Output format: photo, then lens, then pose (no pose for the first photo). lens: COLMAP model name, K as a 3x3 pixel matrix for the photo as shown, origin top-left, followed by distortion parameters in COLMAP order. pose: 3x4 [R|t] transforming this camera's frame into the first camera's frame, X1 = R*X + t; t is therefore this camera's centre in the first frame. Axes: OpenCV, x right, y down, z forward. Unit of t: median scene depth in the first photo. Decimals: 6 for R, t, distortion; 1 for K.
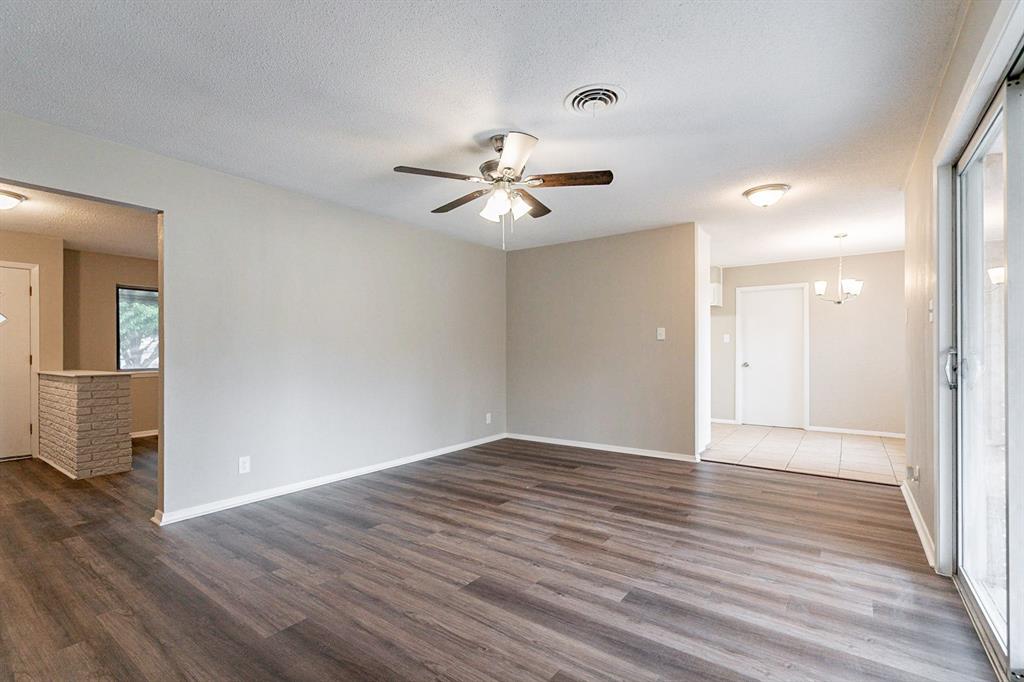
lens RADIAL K [[459.7, 0, 506.8], [0, 459.7, 351.7], [0, 0, 1]] dist [-0.001623, 0.000188]
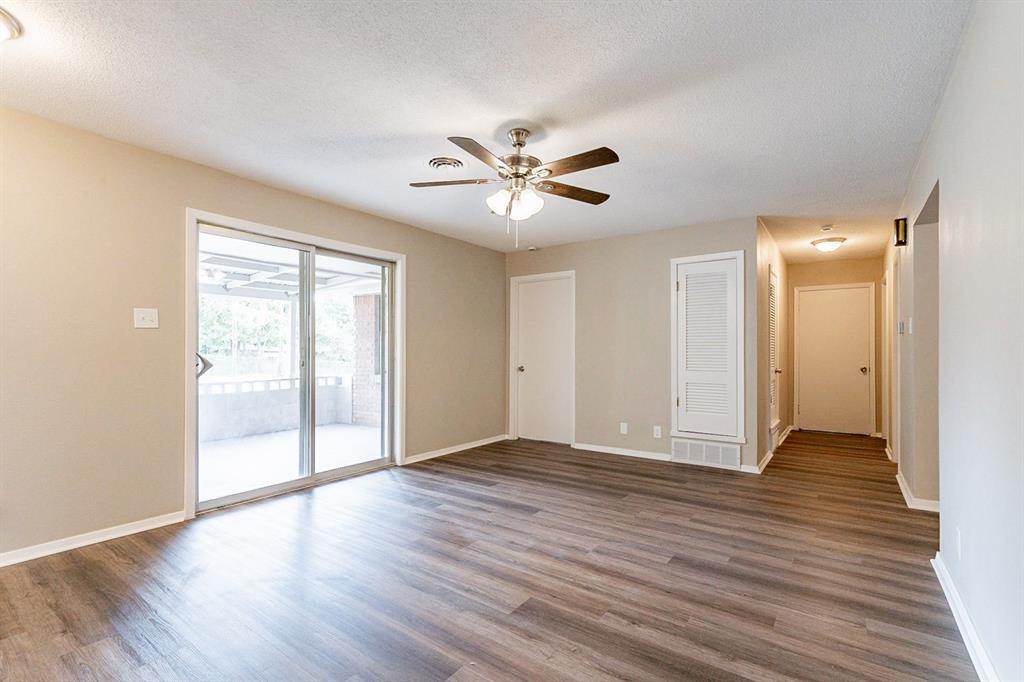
lens RADIAL K [[466.8, 0, 512.9], [0, 466.8, 343.6], [0, 0, 1]] dist [-0.003148, -0.000515]
pose [[-0.999855, 0.001174, -0.017013, 0.019248], [0.001504, 0.999811, -0.019385, 0.000094], [0.016987, -0.019407, -0.999667, 2.029505]]
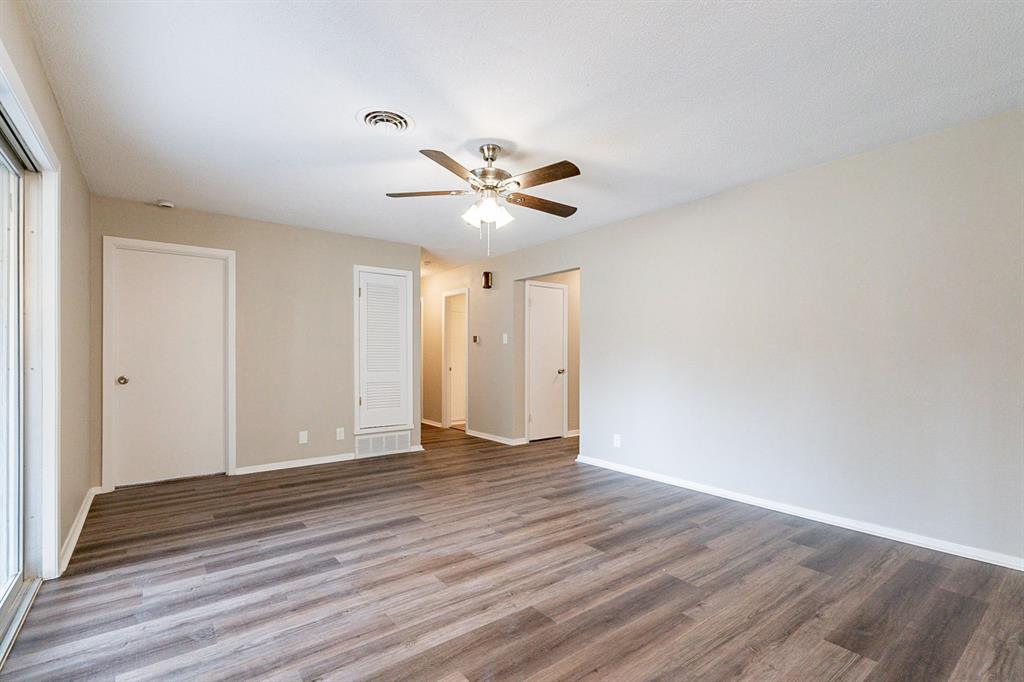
lens RADIAL K [[466.8, 0, 512.9], [0, 466.8, 343.6], [0, 0, 1]] dist [-0.003148, -0.000515]
pose [[-0.266767, -0.021282, -0.963526, 1.013011], [0.001078, 0.999749, -0.022380, -0.001611], [0.963760, -0.007009, -0.266677, 1.360881]]
